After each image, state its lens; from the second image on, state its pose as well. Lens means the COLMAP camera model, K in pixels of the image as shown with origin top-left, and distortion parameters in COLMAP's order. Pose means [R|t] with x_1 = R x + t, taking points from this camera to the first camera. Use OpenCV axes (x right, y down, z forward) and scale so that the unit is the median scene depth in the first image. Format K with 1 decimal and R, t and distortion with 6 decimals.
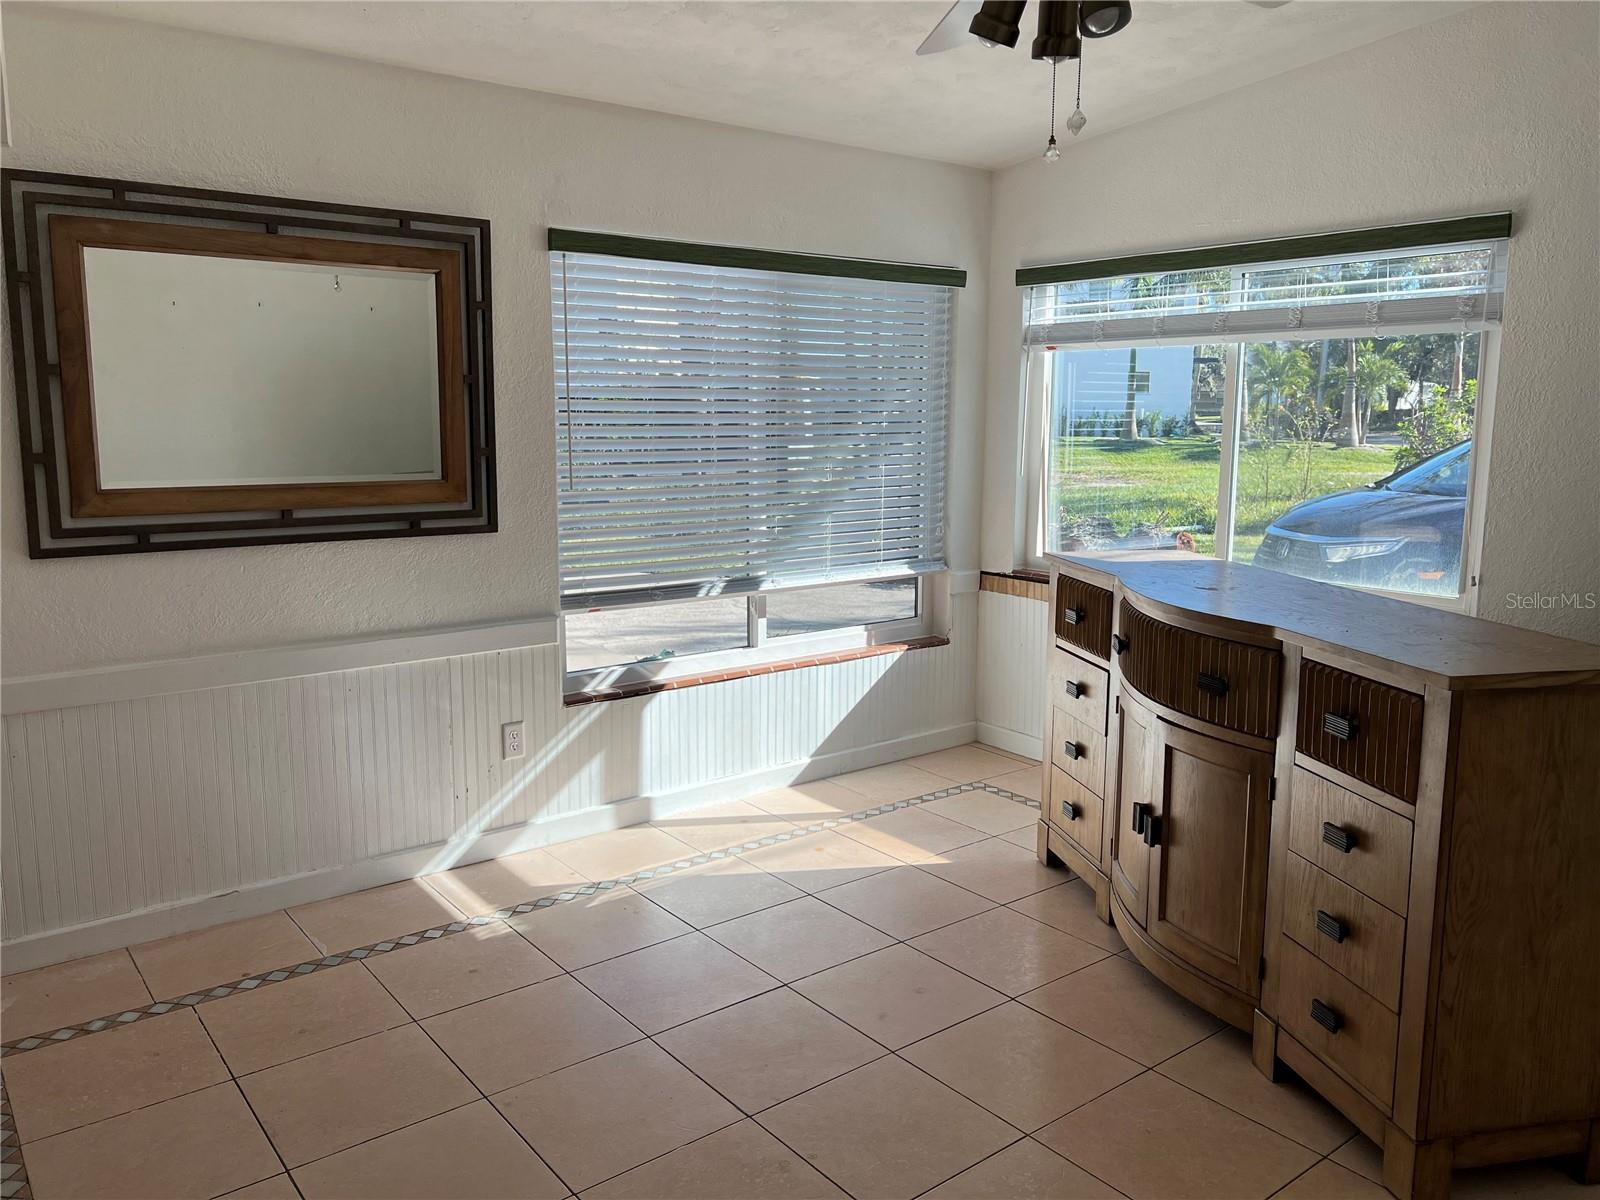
lens RADIAL K [[1198.2, 0, 800.0], [0, 1198.2, 600.0], [0, 0, 1]] dist [0.014733, -0.004221]
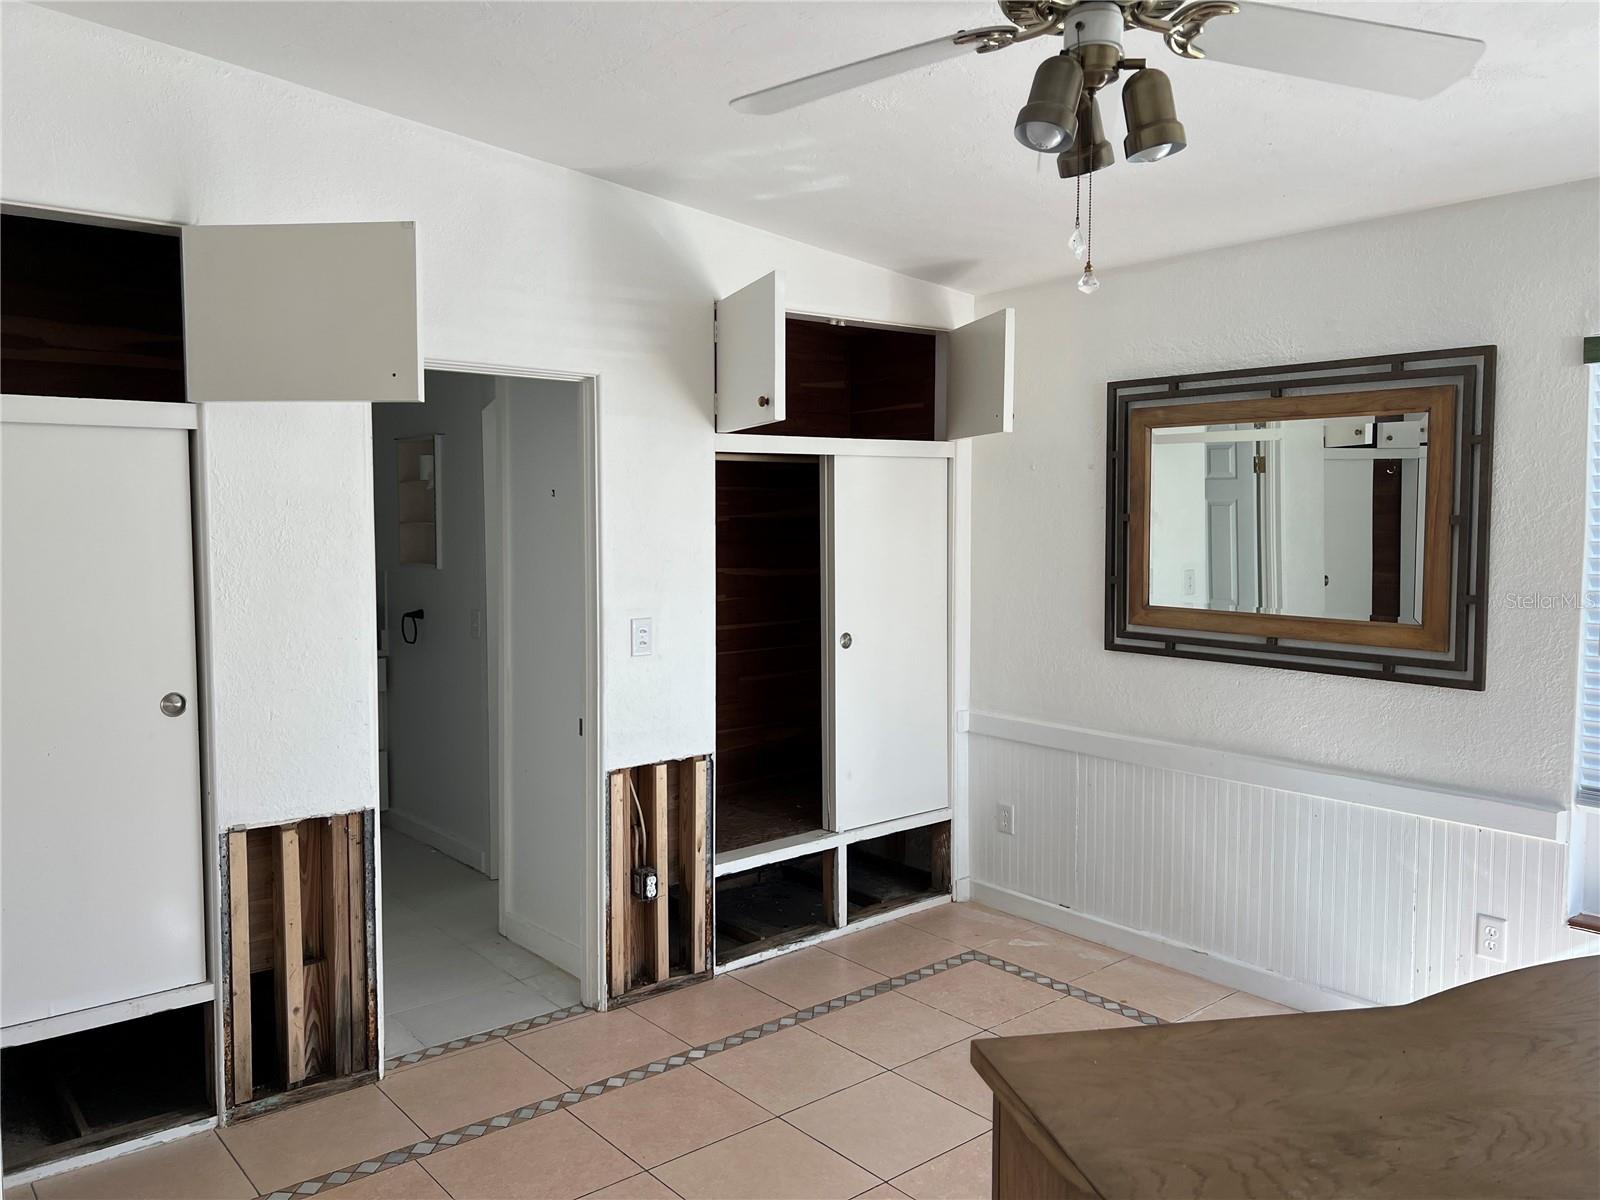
lens RADIAL K [[1198.2, 0, 800.0], [0, 1198.2, 600.0], [0, 0, 1]] dist [0.014733, -0.004221]
pose [[0.038950, 0.069224, -0.996840, 0.671680], [-0.158937, 0.985327, 0.062214, -0.109365], [0.986520, 0.156012, 0.049381, 0.506330]]
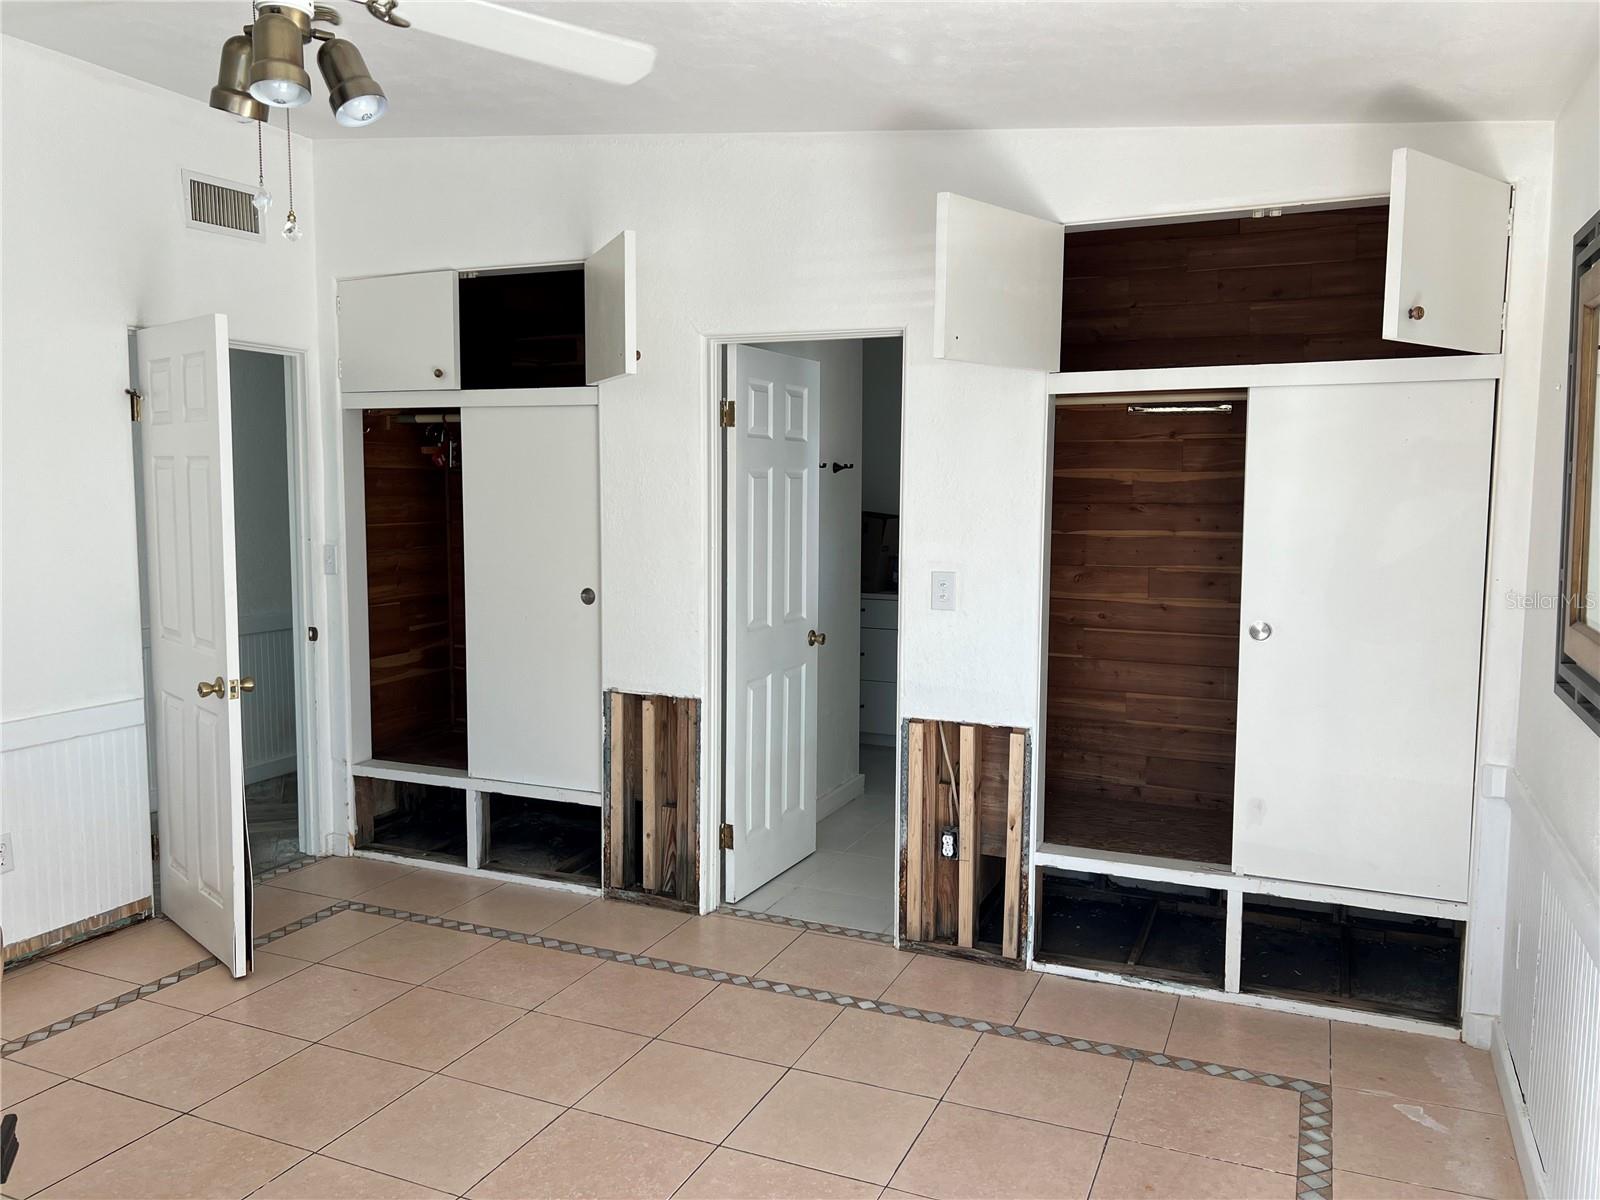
lens RADIAL K [[1232.6, 0, 816.7], [0, 1232.6, 606.8], [0, 0, 1]] dist [0.084330, -0.144821]
pose [[-0.874741, 0.045710, -0.482430, 0.206043], [-0.085237, 0.965506, 0.246032, -0.236223], [0.477036, 0.256336, -0.840672, 1.317433]]
